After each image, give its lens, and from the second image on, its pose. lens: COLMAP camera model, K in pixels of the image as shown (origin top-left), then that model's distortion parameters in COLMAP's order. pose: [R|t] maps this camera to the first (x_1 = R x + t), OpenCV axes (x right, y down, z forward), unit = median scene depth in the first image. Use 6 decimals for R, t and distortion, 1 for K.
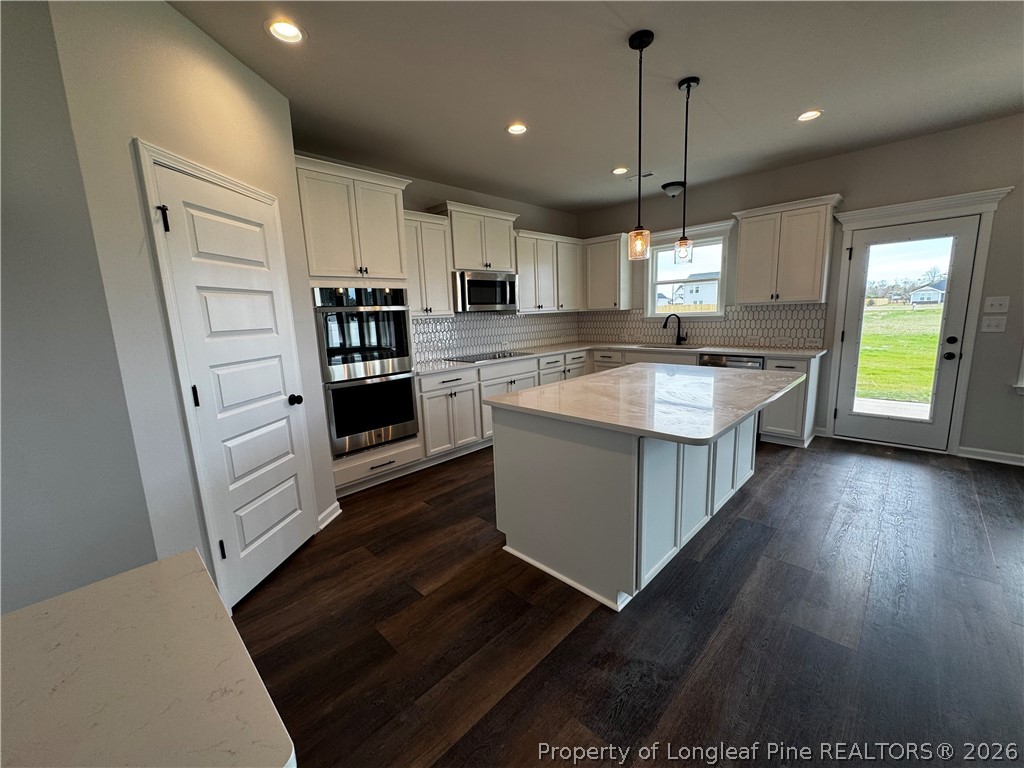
lens RADIAL K [[410.8, 0, 511.6], [0, 410.8, 382.2], [0, 0, 1]] dist [-0.001688, -0.000130]
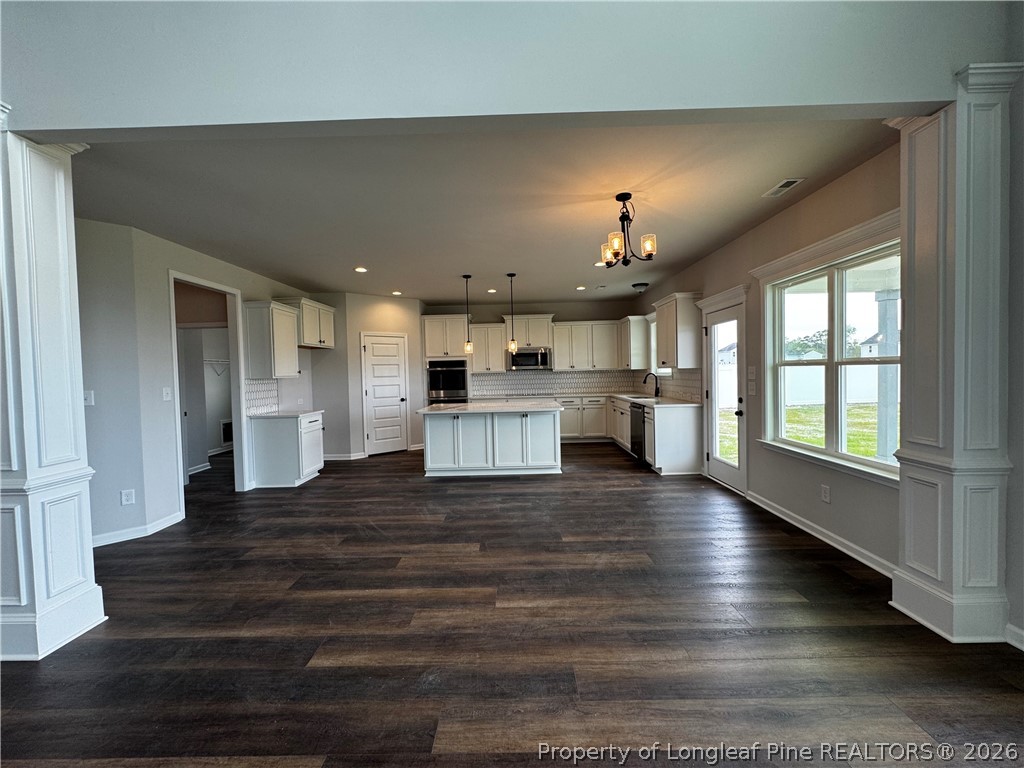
lens RADIAL K [[410.8, 0, 512.0], [0, 410.8, 381.9], [0, 0, 1]] dist [-0.001688, -0.000130]
pose [[0.692013, 0.038663, -0.720849, 1.245623], [-0.123027, 0.990273, -0.064991, 0.005870], [0.711324, 0.133658, 0.690039, -0.292612]]
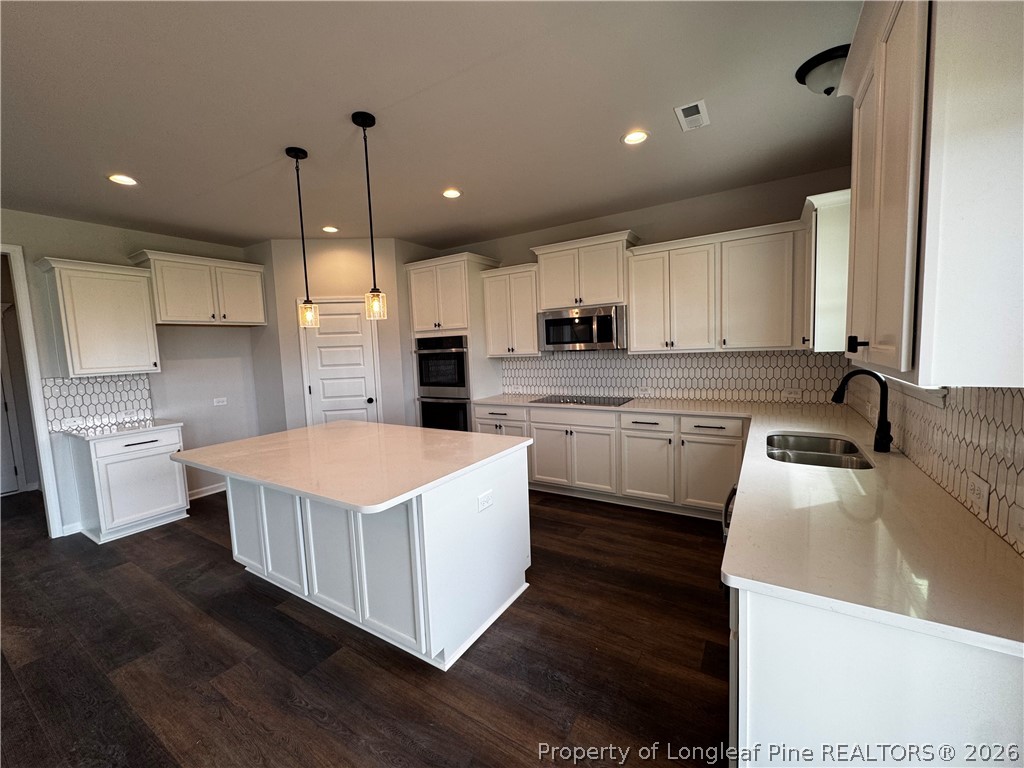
lens RADIAL K [[410.8, 0, 512.0], [0, 410.8, 382.9], [0, 0, 1]] dist [-0.001688, -0.000130]
pose [[0.214606, 0.115819, -0.969809, 0.840032], [-0.132867, 0.987176, 0.088491, -0.171034], [0.967621, 0.109865, 0.227243, 0.693452]]
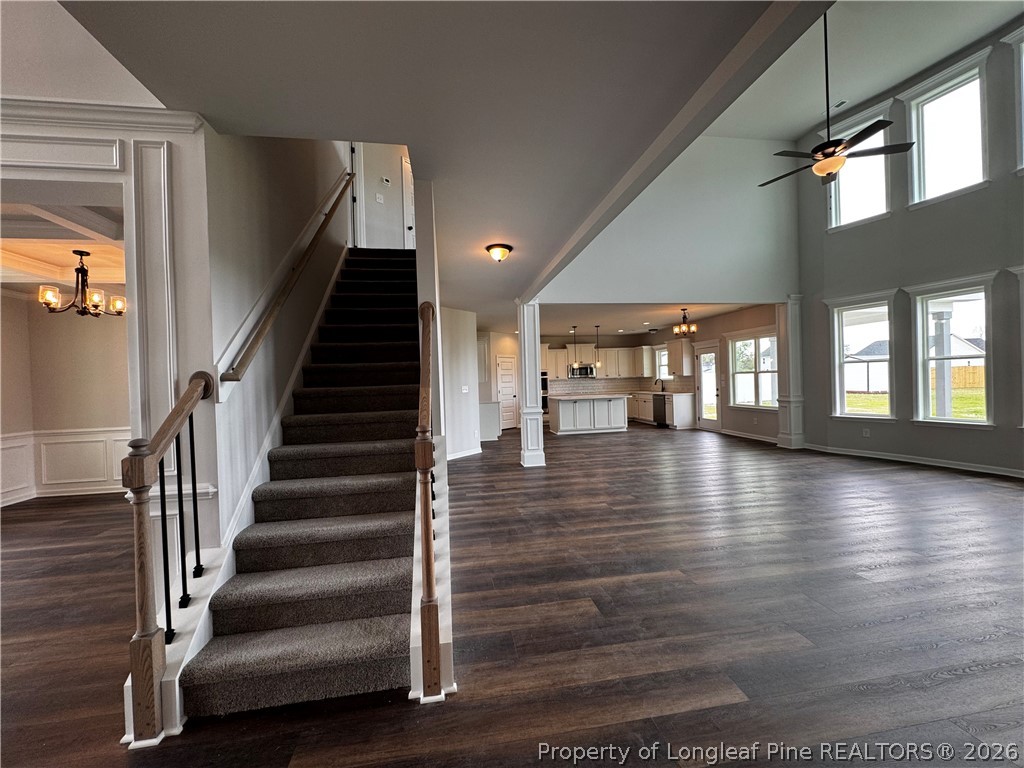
lens RADIAL K [[410.8, 0, 513.0], [0, 410.8, 381.1], [0, 0, 1]] dist [-0.001688, -0.000130]
pose [[0.803679, 0.011979, -0.594943, 1.349982], [-0.096034, 0.989303, -0.109807, 0.230136], [0.587263, 0.145384, 0.796232, -1.678299]]
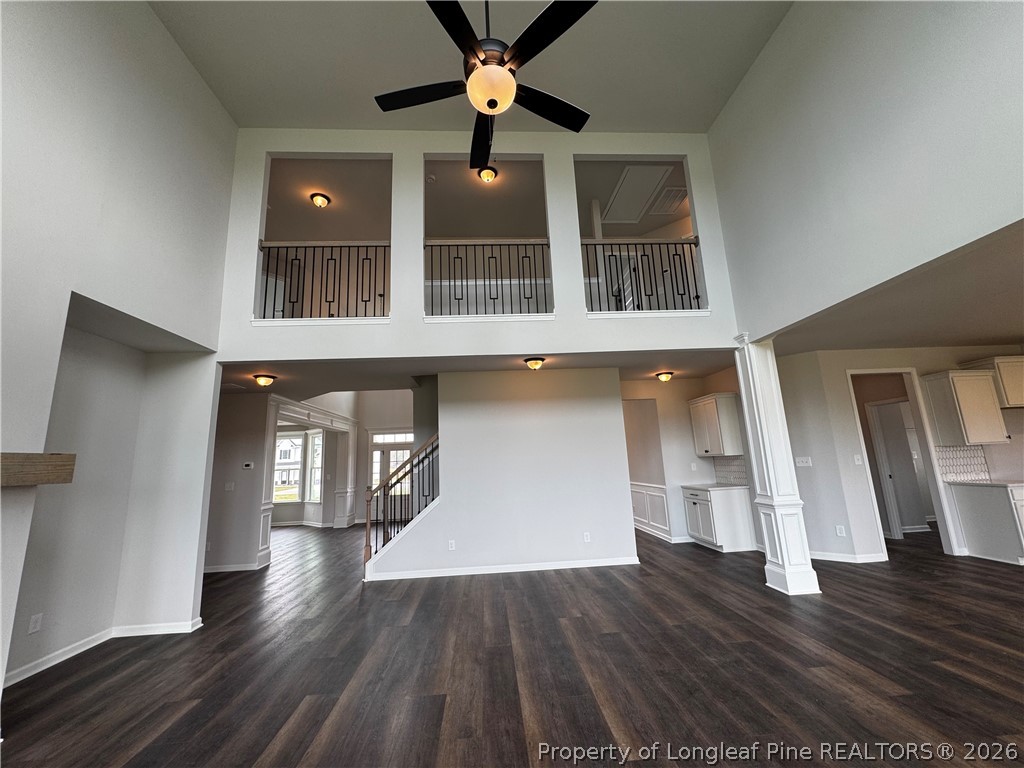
lens RADIAL K [[410.8, 0, 512.1], [0, 410.8, 382.8], [0, 0, 1]] dist [-0.001688, -0.000130]
pose [[-0.660759, -0.075287, -0.746813, 1.707740], [-0.058307, 0.997099, -0.048931, -0.043526], [0.748330, 0.011213, -0.663232, -0.165891]]
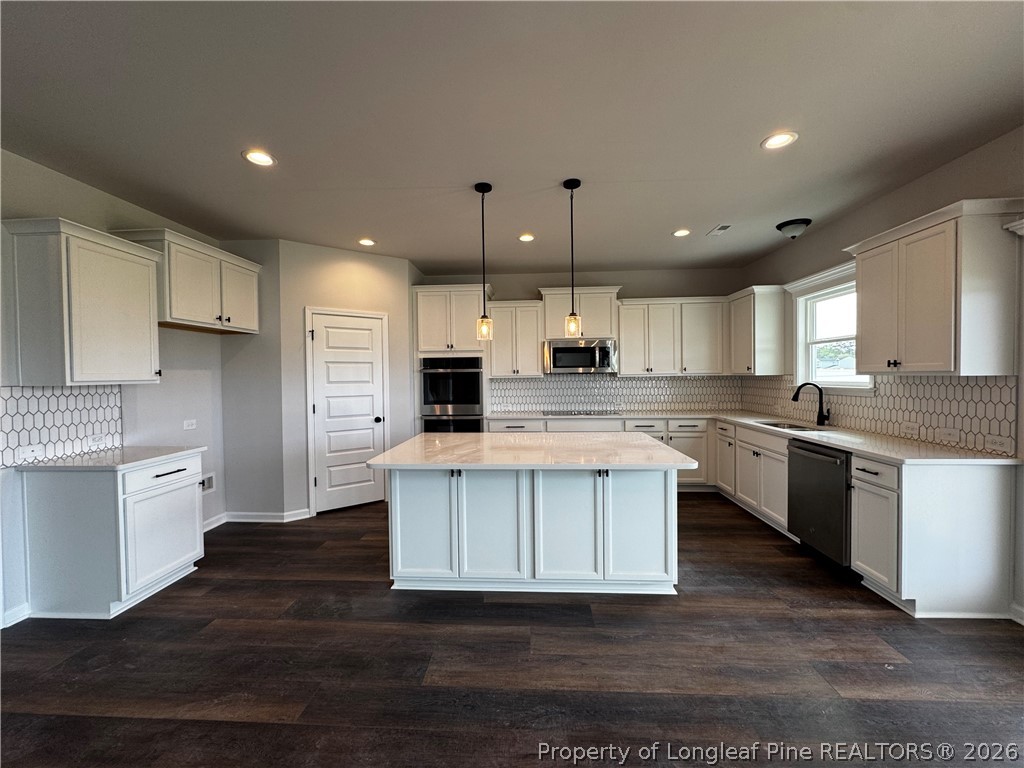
lens RADIAL K [[410.8, 0, 511.8], [0, 410.8, 381.4], [0, 0, 1]] dist [-0.001688, -0.000130]
pose [[0.657955, 0.042119, -0.751878, 0.712962], [-0.139860, 0.987899, -0.067048, -0.050524], [0.739955, 0.149273, 0.655884, 0.124185]]
